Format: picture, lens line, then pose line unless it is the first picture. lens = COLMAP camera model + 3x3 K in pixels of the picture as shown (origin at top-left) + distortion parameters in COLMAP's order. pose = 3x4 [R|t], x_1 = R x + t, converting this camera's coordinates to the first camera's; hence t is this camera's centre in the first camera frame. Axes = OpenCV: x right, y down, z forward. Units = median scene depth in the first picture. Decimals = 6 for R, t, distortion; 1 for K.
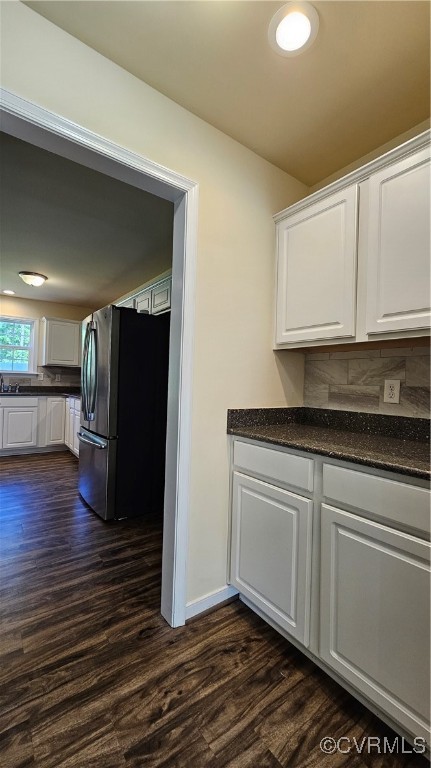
lens RADIAL K [[317.3, 0, 217.5], [0, 317.3, 383.5], [0, 0, 1]] dist [0.003060, 0.001564]
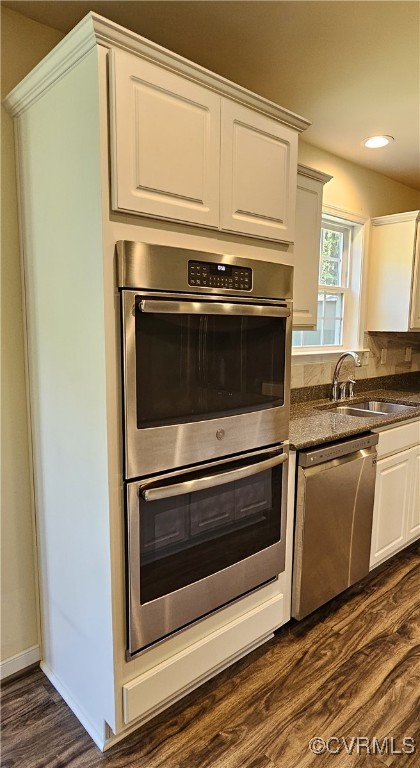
lens RADIAL K [[462.7, 0, 209.4], [0, 462.7, 386.4], [0, 0, 1]] dist [-0.006540, -0.000390]
pose [[0.995042, -0.038360, 0.091759, -1.658595], [0.026094, 0.990997, 0.131319, -0.139236], [-0.095970, -0.128273, 0.987084, 0.787582]]
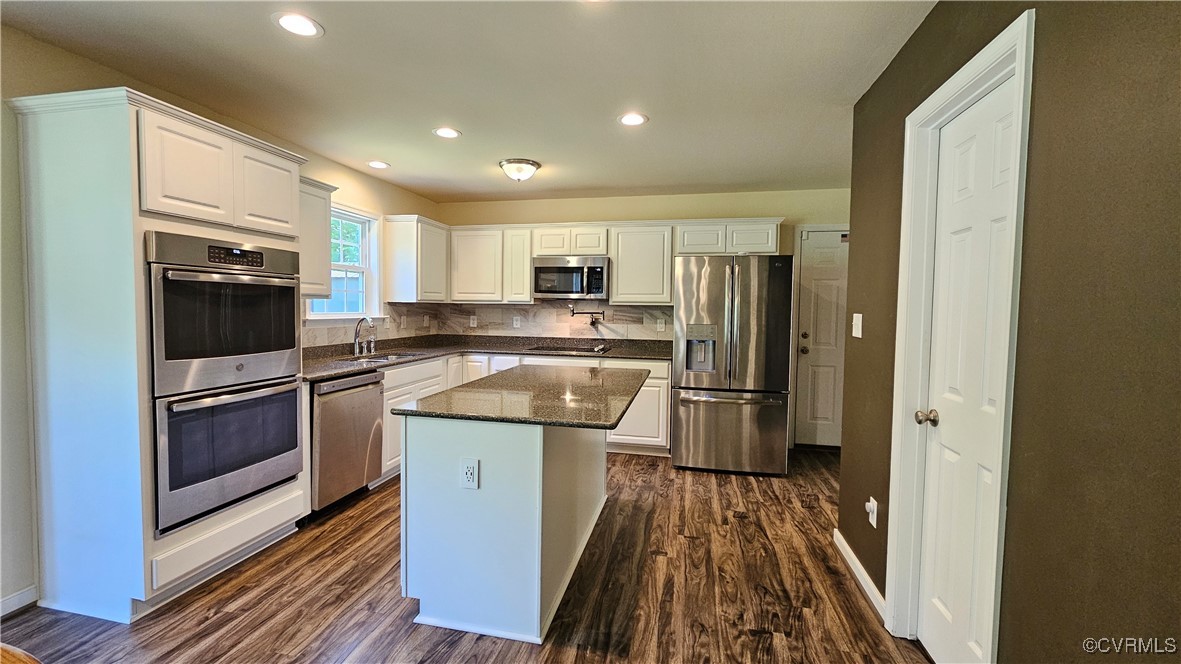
lens RADIAL K [[487.9, 0, 592.2], [0, 487.9, 330.4], [0, 0, 1]] dist [0.003060, 0.001564]
pose [[0.751333, -0.053238, 0.657773, -1.693031], [0.012600, 0.997716, 0.066359, -0.116481], [-0.659803, -0.041570, 0.750288, 0.264894]]
